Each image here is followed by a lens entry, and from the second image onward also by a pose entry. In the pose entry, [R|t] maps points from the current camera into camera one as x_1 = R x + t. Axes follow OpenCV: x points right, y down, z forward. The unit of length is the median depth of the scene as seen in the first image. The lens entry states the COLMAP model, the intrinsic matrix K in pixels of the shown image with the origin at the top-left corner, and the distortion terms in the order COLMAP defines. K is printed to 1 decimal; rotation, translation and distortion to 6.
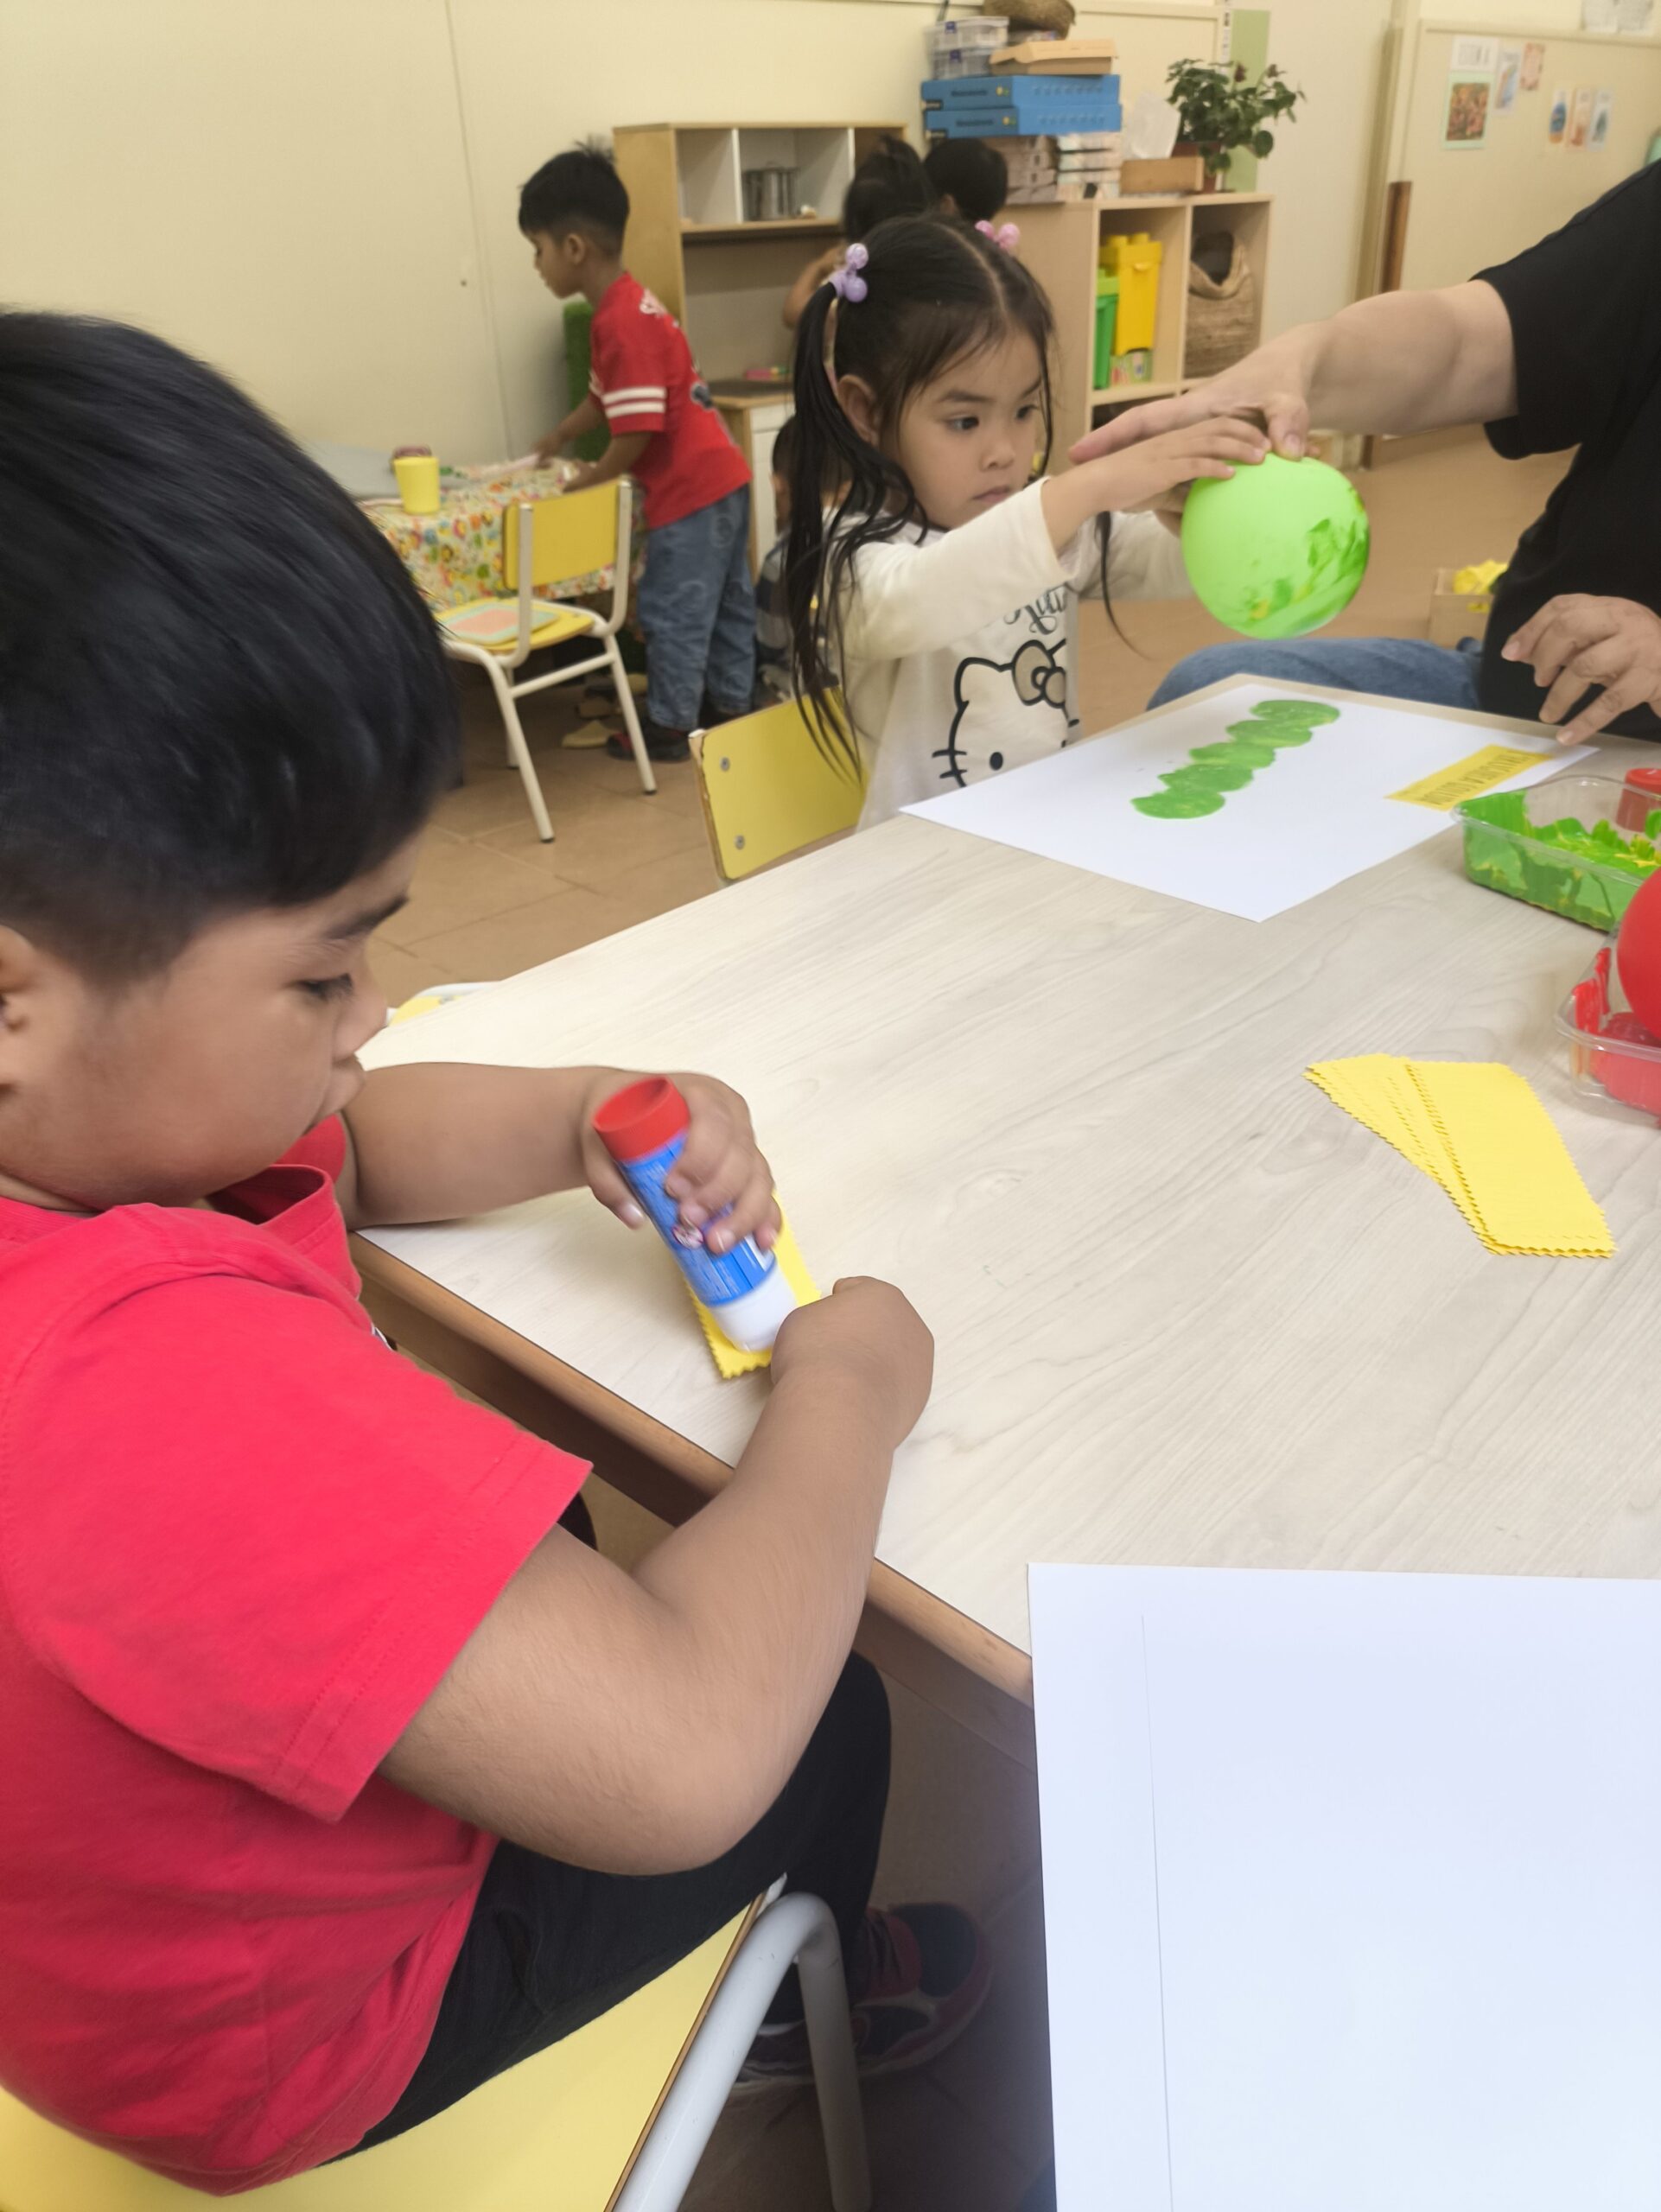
lens RADIAL K [[1681.8, 0, 839.7], [0, 1681.8, 1063.5], [0, 0, 1]] dist [-0.008642, 0.028695]
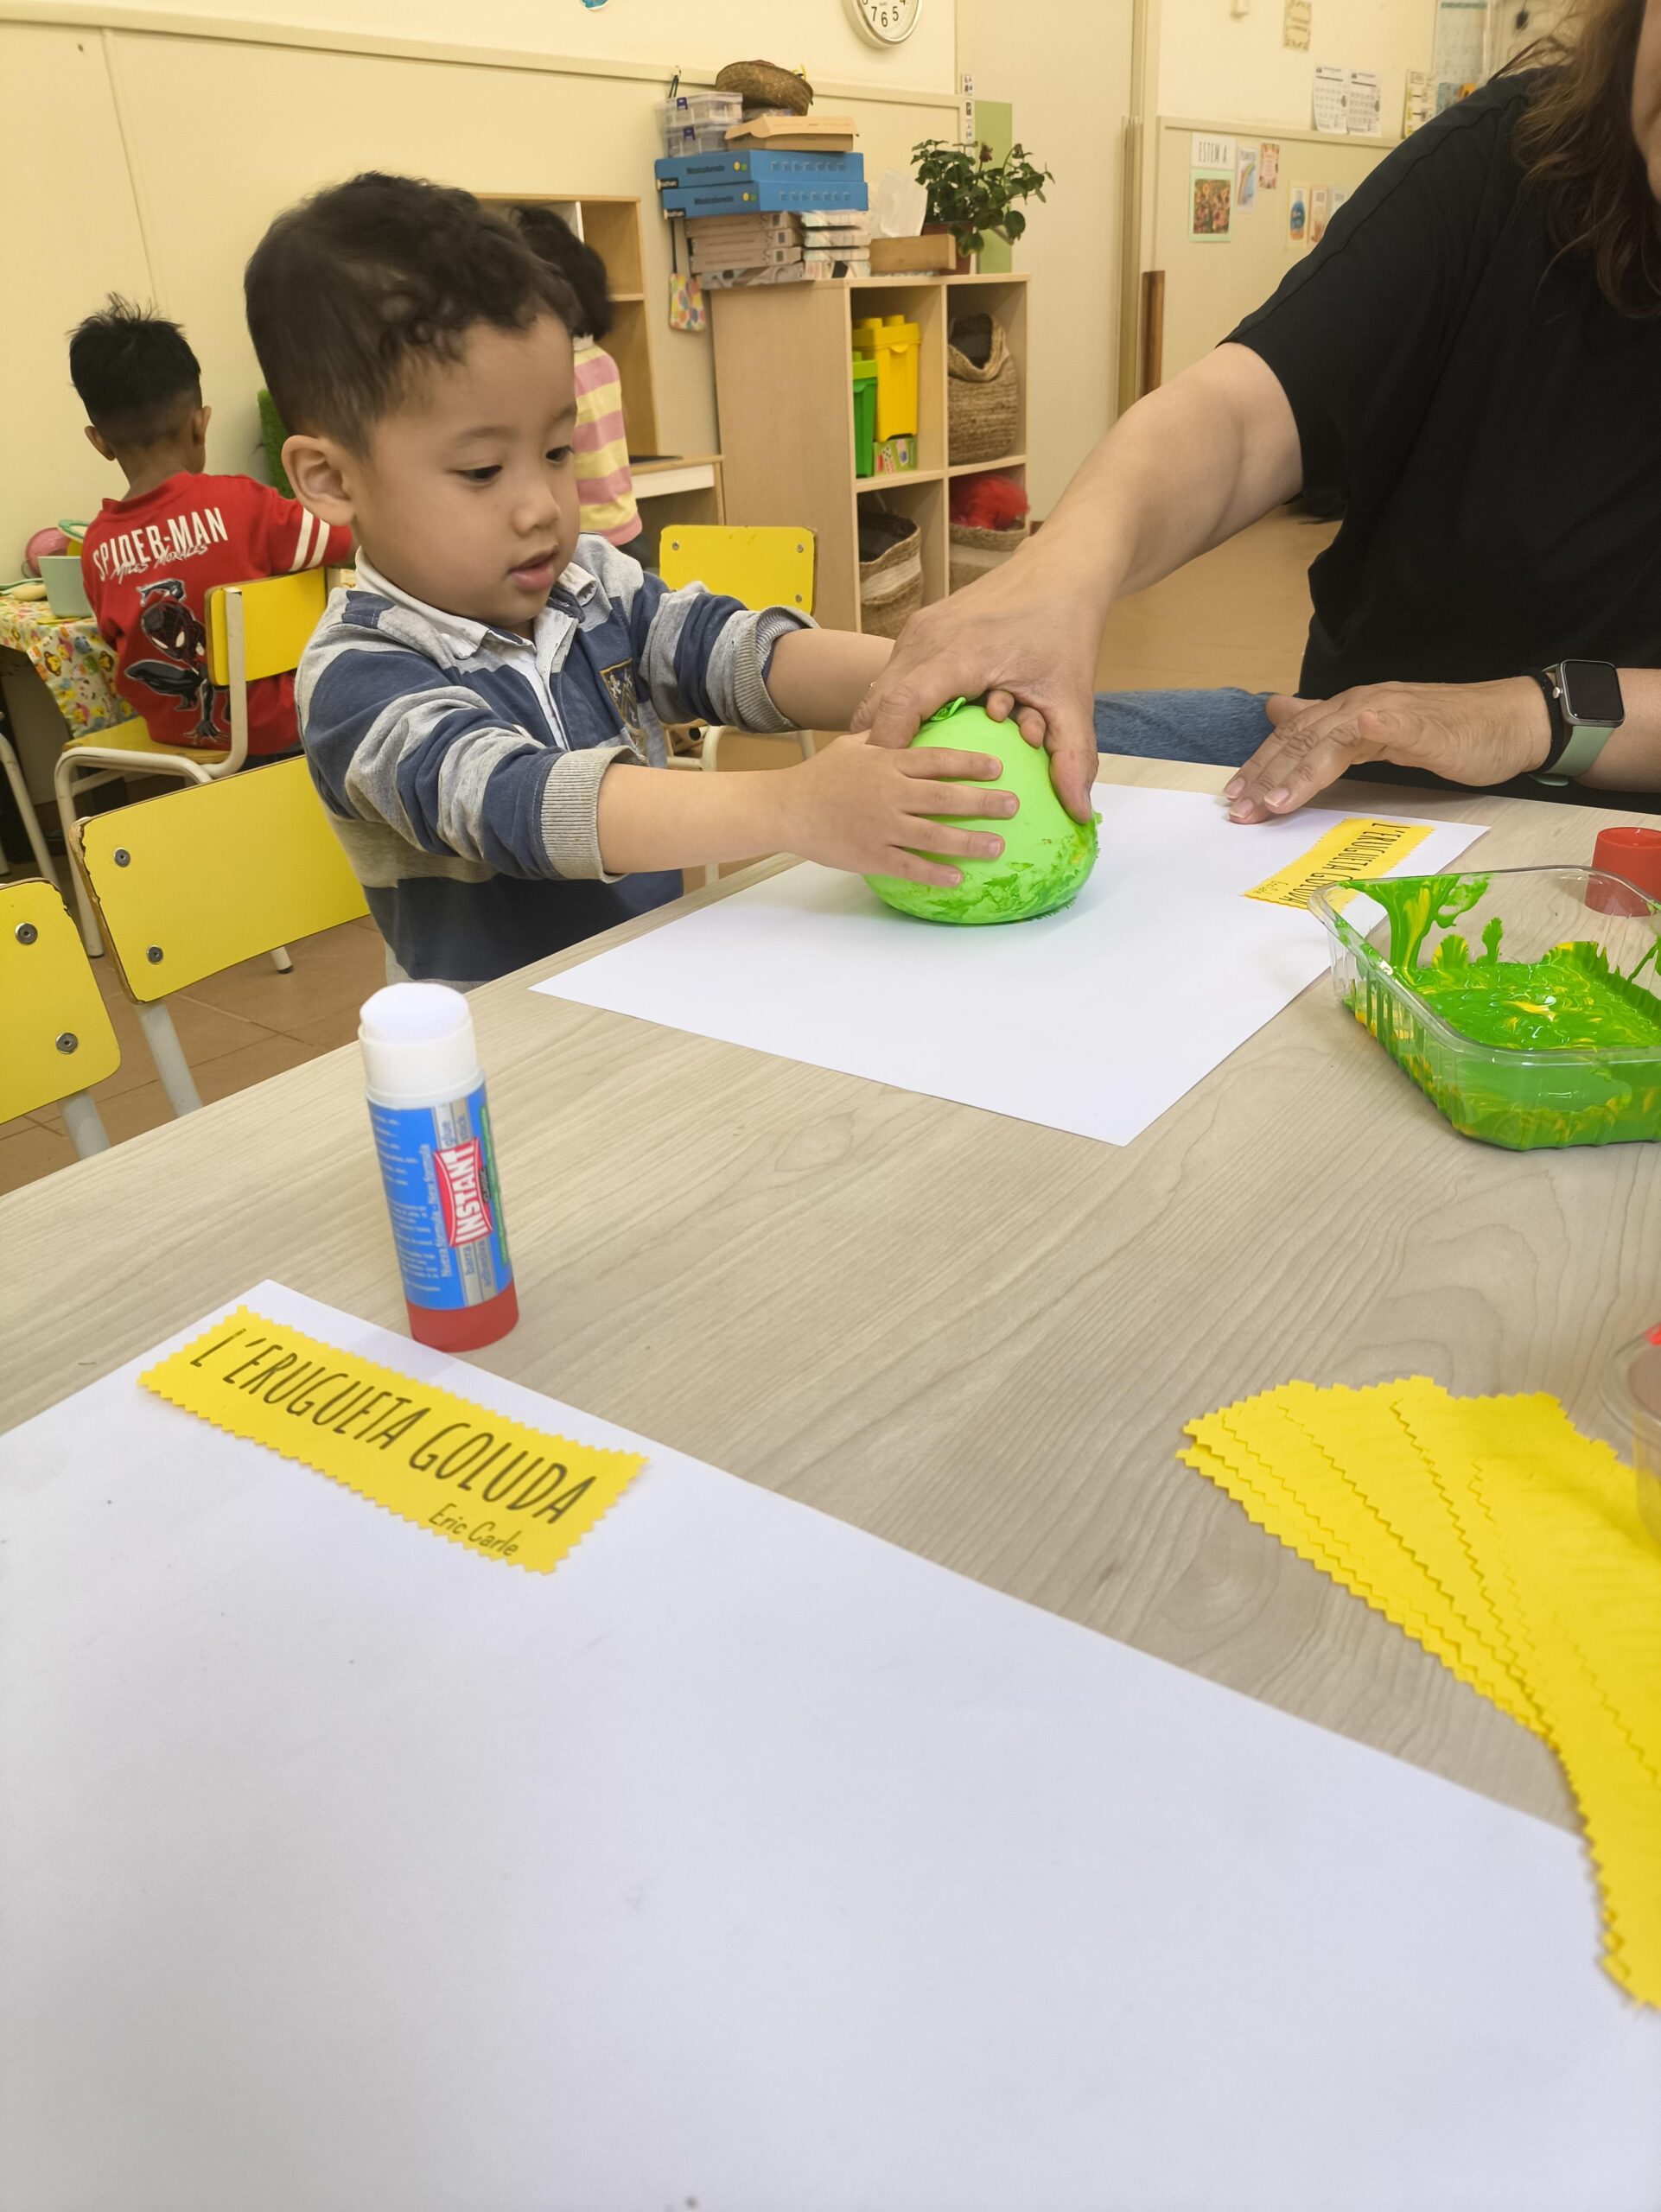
lens RADIAL K [[1593.6, 0, 822.9], [0, 1593.6, 1067.9], [0, 0, 1]] dist [0.141312, -0.245806]
pose [[0.993911, -0.058928, 0.093101, 0.026854], [0.064055, 0.996534, -0.053074, -0.019550], [-0.089651, 0.058715, 0.994241, 0.110496]]
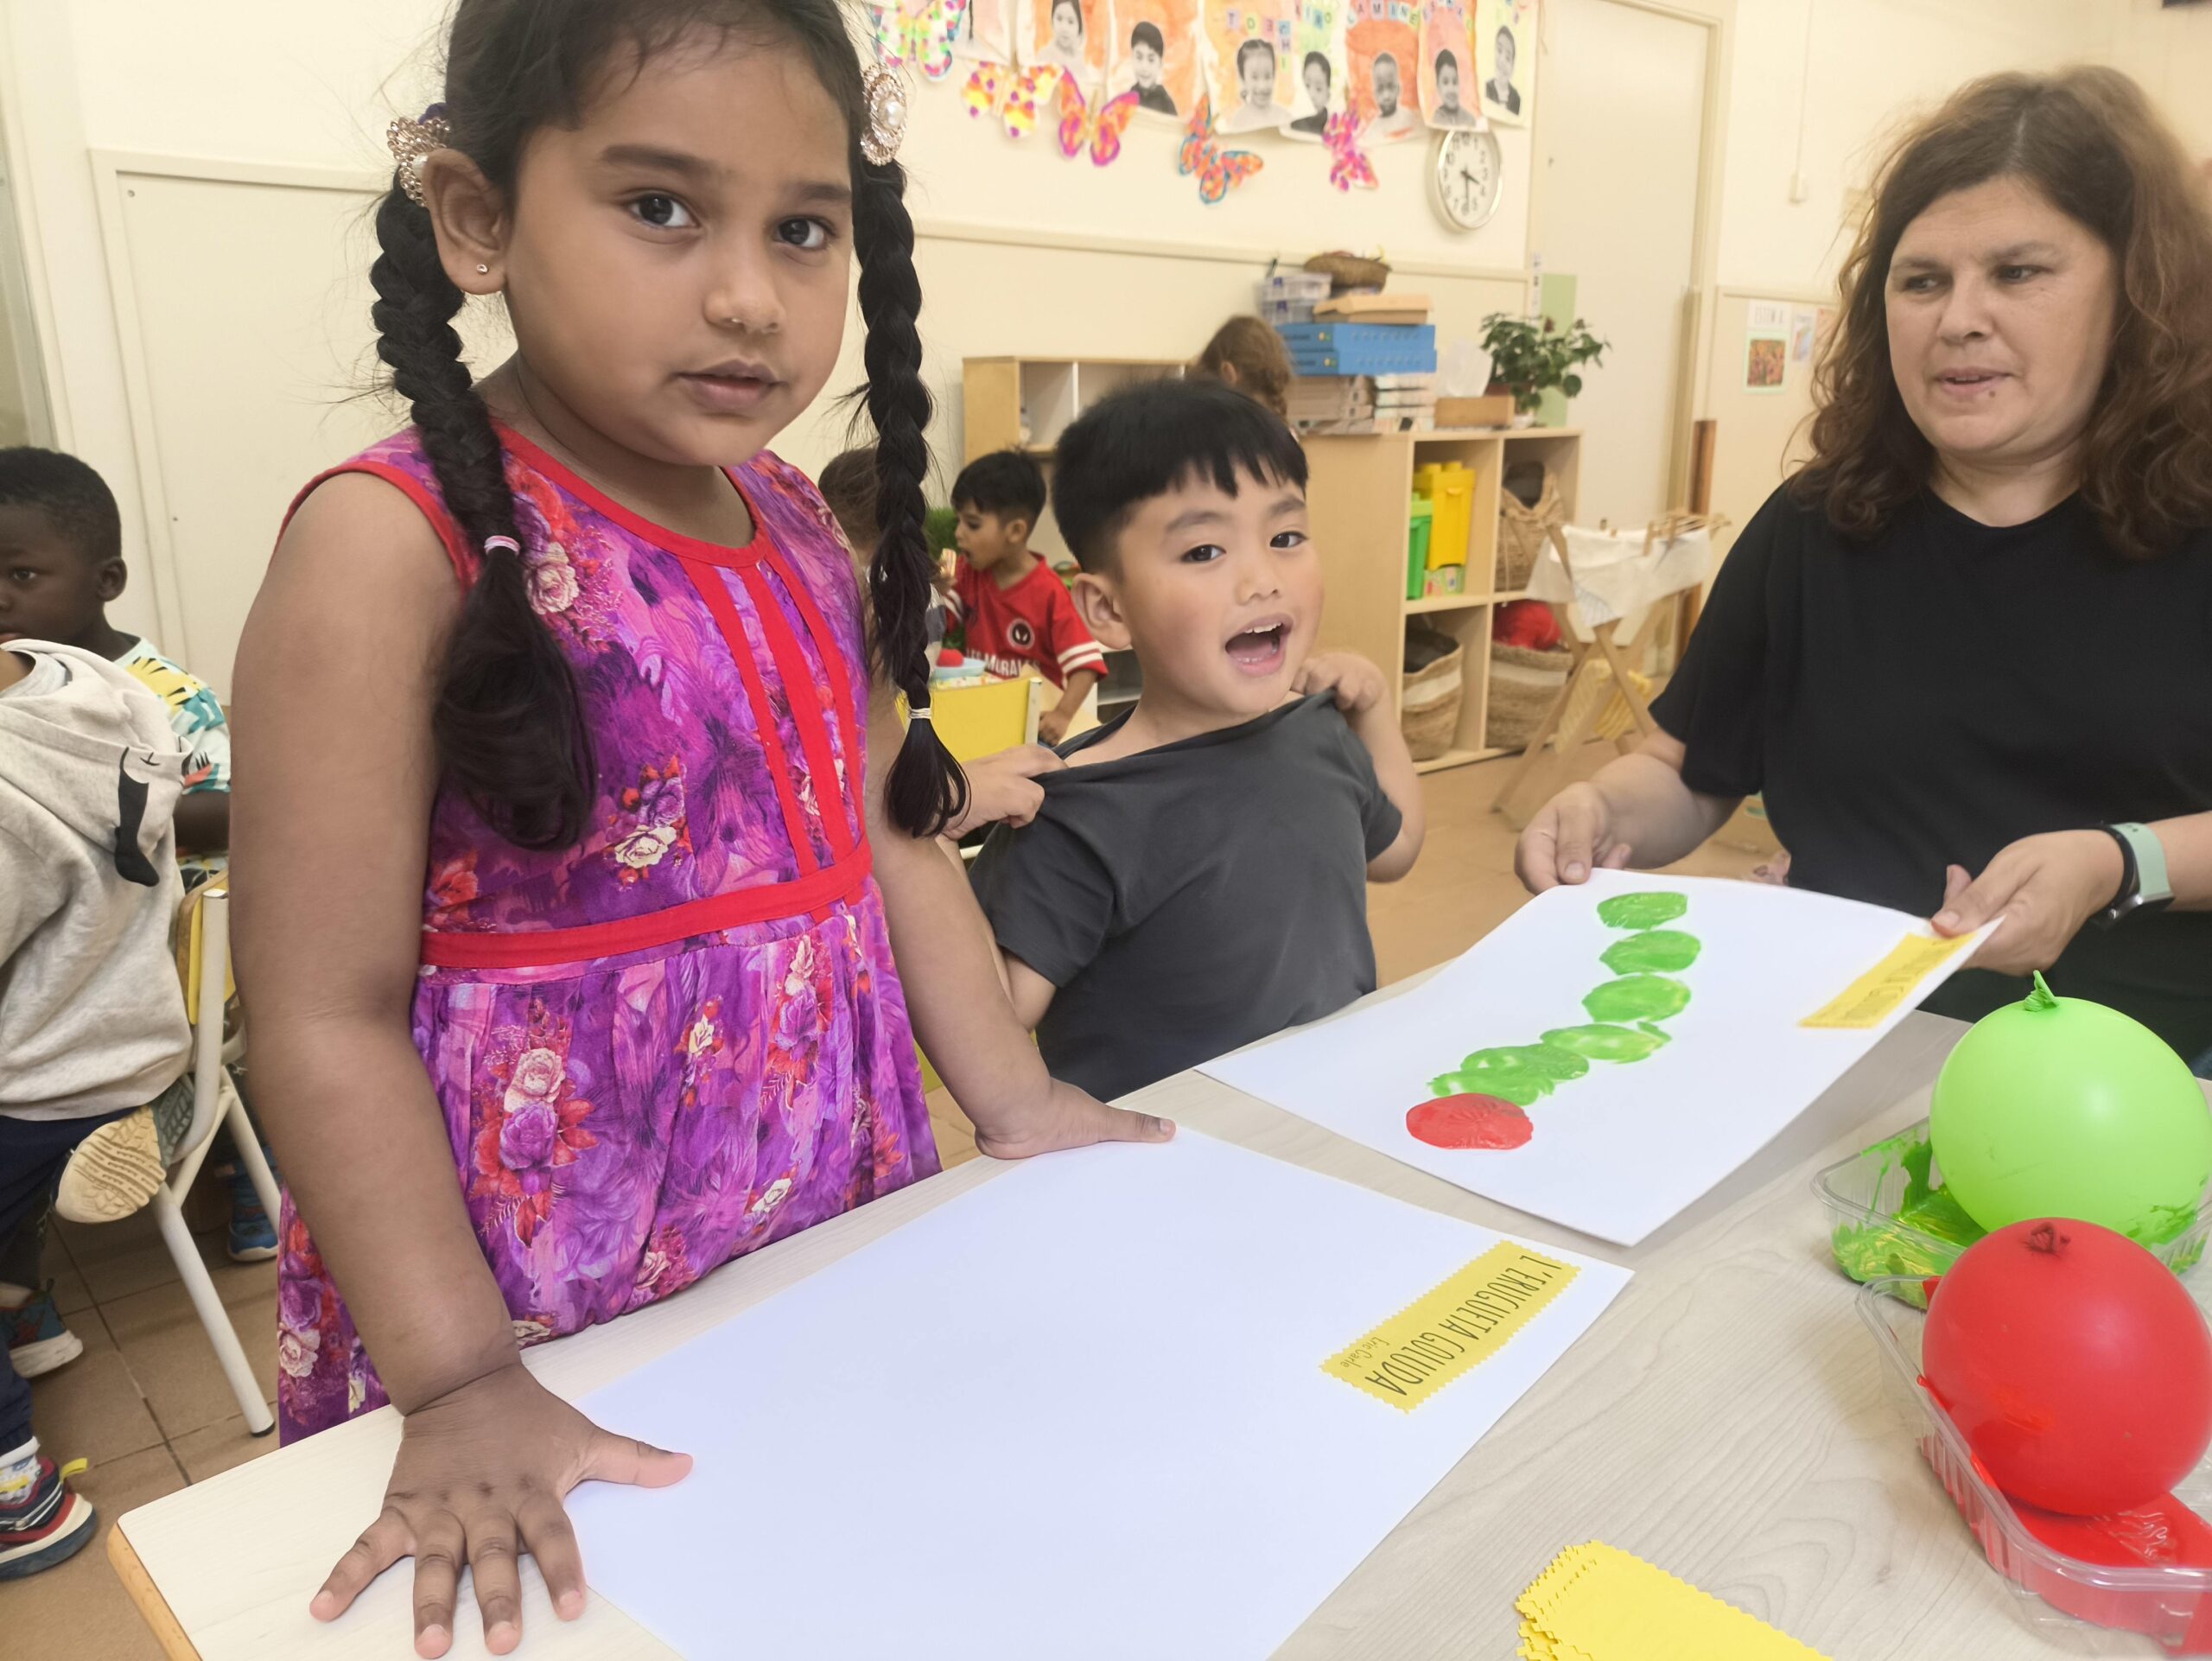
lens RADIAL K [[1593.6, 0, 1097.3], [0, 1593.6, 843.1], [0, 0, 1]] dist [0.141312, -0.245806]
pose [[0.998010, 0.038485, -0.049948, 0.015189], [-0.048441, 0.975054, -0.216619, -0.029628], [0.040365, 0.218608, 0.974978, 0.054972]]
